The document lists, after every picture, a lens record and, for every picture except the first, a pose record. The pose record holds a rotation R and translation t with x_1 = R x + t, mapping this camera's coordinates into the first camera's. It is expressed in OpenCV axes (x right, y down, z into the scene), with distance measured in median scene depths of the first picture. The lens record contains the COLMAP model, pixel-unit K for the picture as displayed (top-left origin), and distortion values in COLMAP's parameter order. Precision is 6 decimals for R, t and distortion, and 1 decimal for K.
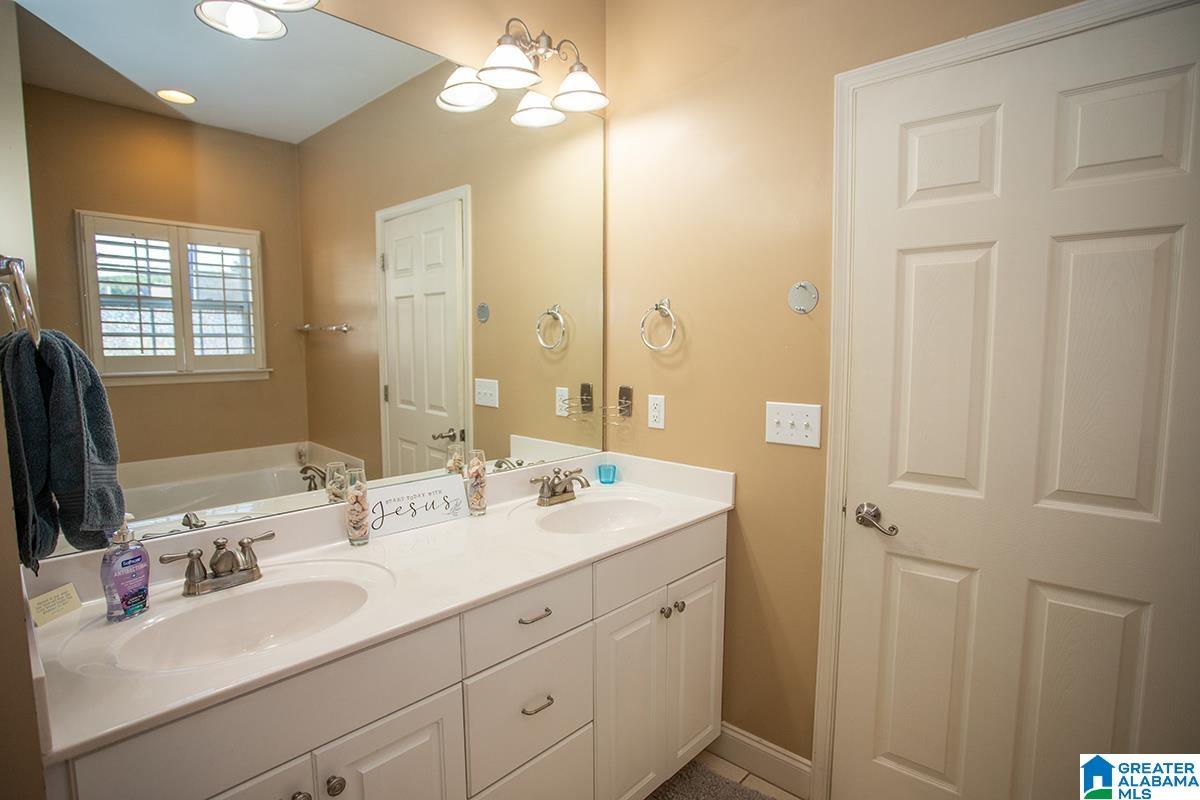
lens RADIAL K [[605.0, 0, 618.2], [0, 605.0, 401.5], [0, 0, 1]] dist [-0.101229, 0.065653]
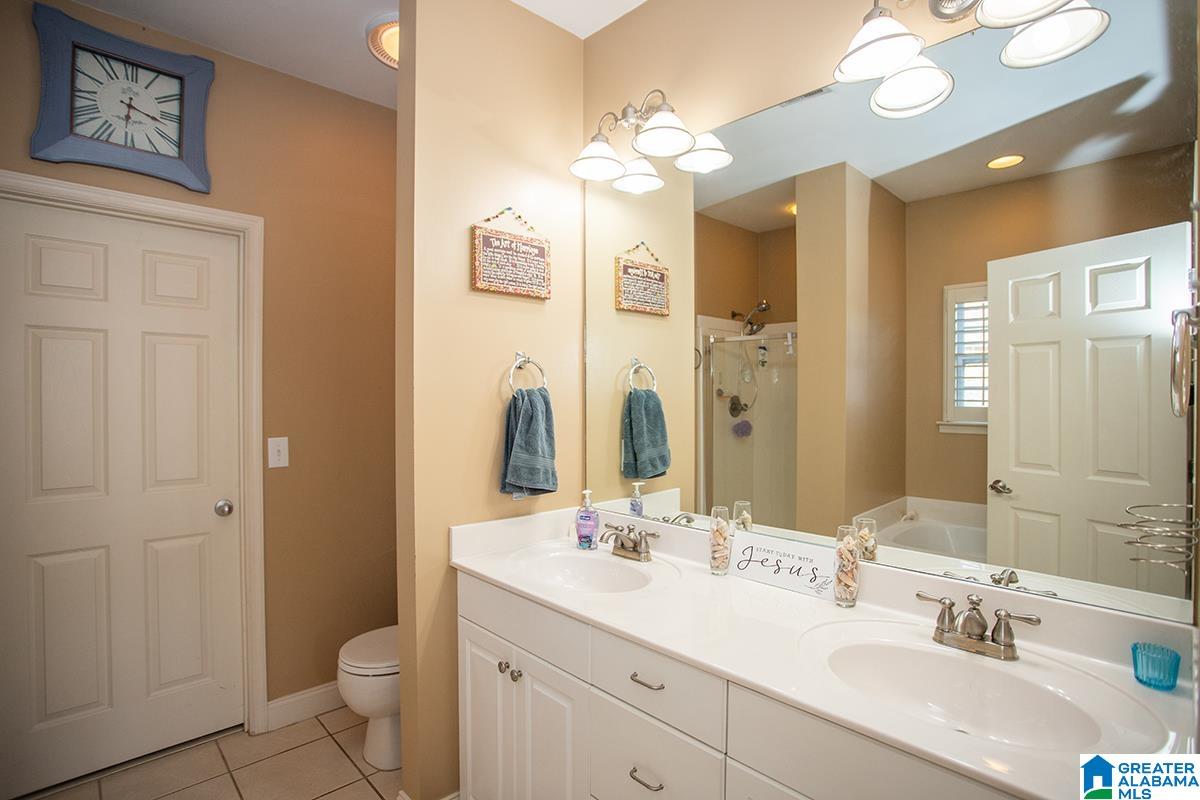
lens RADIAL K [[591.6, 0, 602.6], [0, 591.6, 400.7], [0, 0, 1]] dist [-0.070465, 0.030095]
pose [[-0.094092, 0.005088, -0.995550, 0.539288], [-0.093678, 0.995505, 0.013941, -0.064576], [0.991146, 0.094572, -0.093193, 0.659537]]
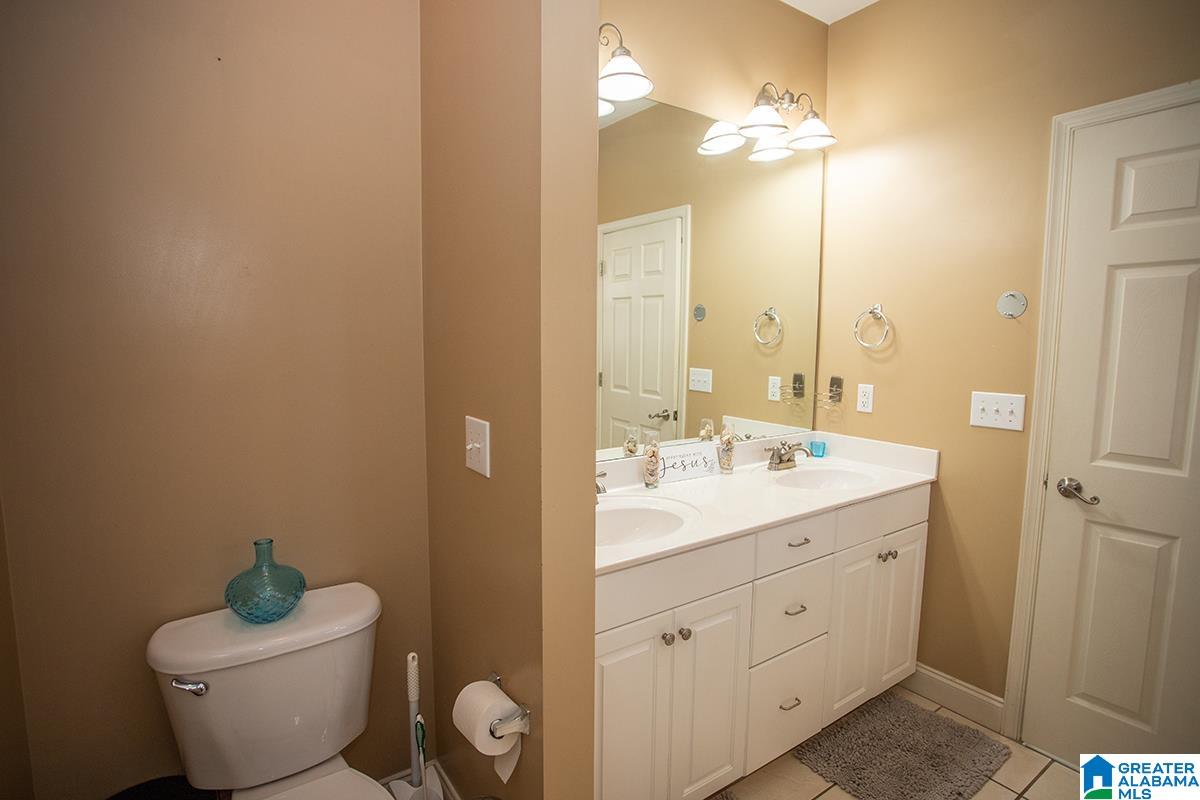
lens RADIAL K [[599.5, 0, 602.4], [0, 599.5, 401.8], [0, 0, 1]] dist [-0.075145, 0.031544]
pose [[0.971422, 0.029591, -0.235507, -0.179020], [-0.026262, 0.999506, 0.017260, 0.018842], [0.235901, -0.010581, 0.971719, -0.279695]]
